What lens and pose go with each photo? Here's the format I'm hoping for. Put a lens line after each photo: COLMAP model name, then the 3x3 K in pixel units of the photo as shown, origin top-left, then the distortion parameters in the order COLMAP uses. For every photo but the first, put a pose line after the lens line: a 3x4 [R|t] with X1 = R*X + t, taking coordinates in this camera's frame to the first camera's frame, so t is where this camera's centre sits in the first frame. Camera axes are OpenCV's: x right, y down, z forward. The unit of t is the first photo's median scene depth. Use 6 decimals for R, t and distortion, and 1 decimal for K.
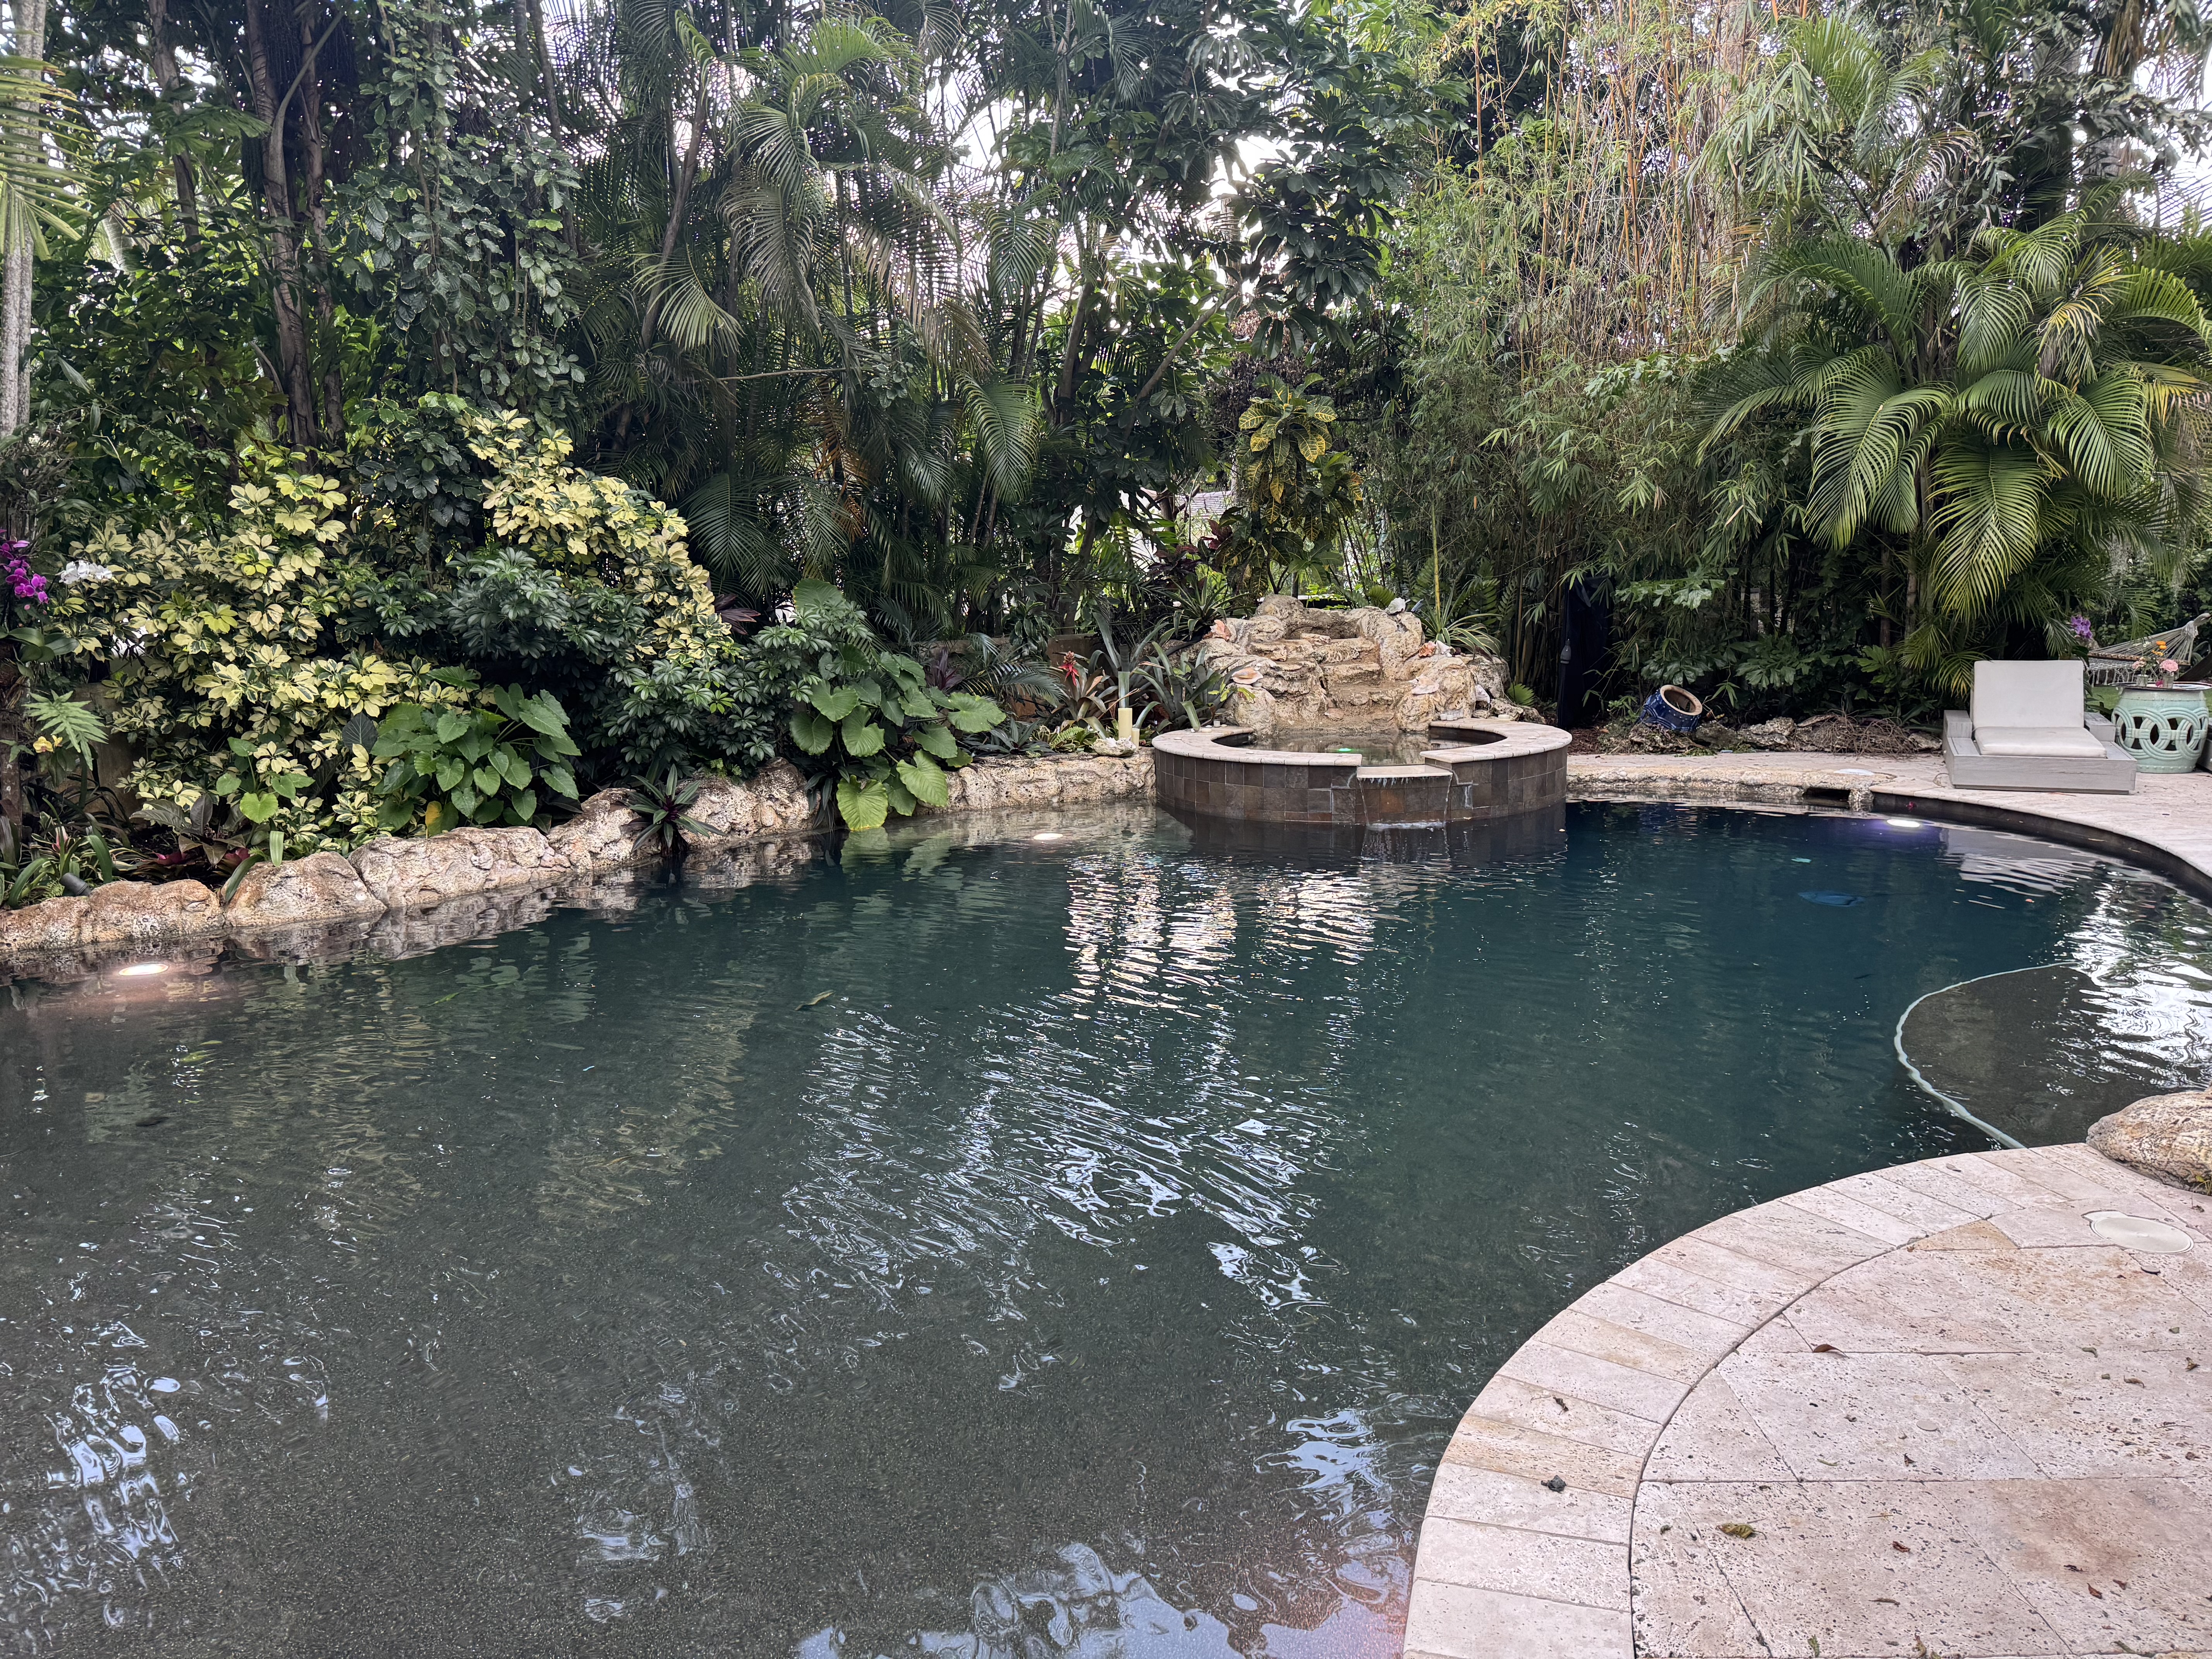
lens RADIAL K [[1528.4, 0, 1106.0], [0, 1528.4, 829.5], [0, 0, 1]] dist [0.170816, -0.396022]
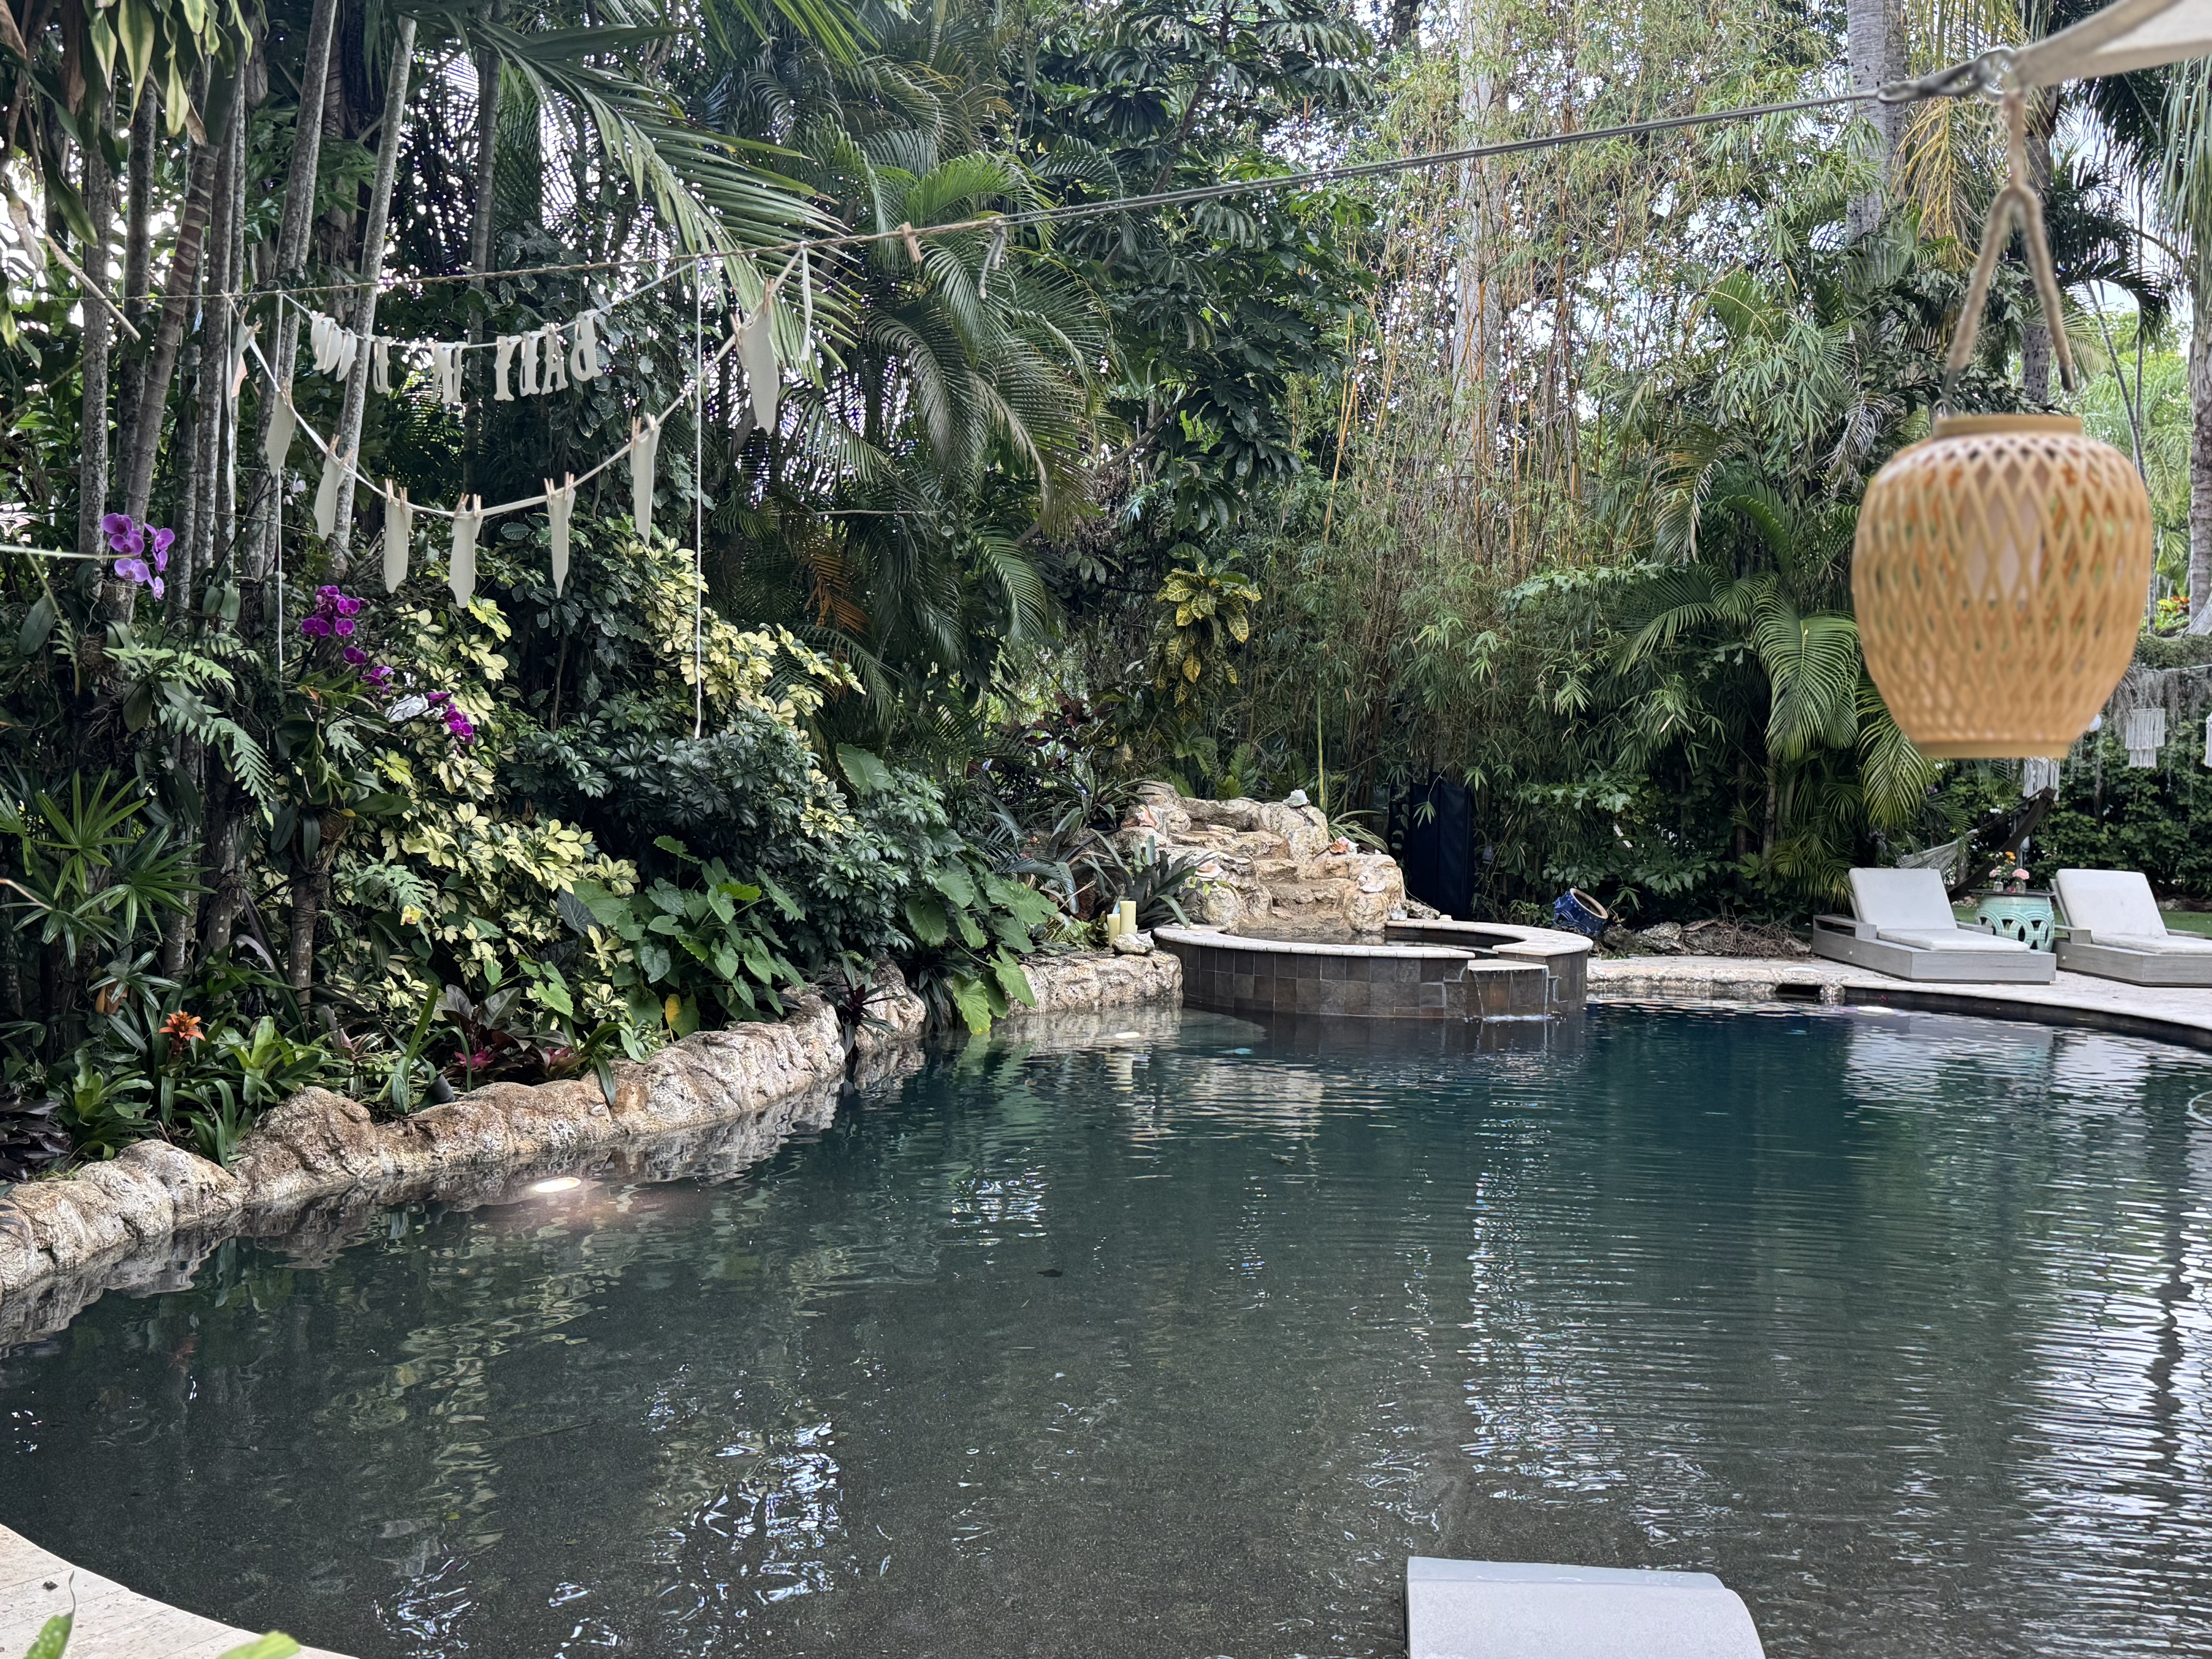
lens RADIAL K [[2210.9, 0, 1106.0], [0, 2210.9, 829.5], [0, 0, 1]] dist [0.152578, -0.363979]
pose [[0.893513, 0.026394, 0.448260, -0.602064], [0.032661, 0.991807, -0.123502, 0.038973], [-0.447847, 0.124992, 0.885330, -0.138249]]
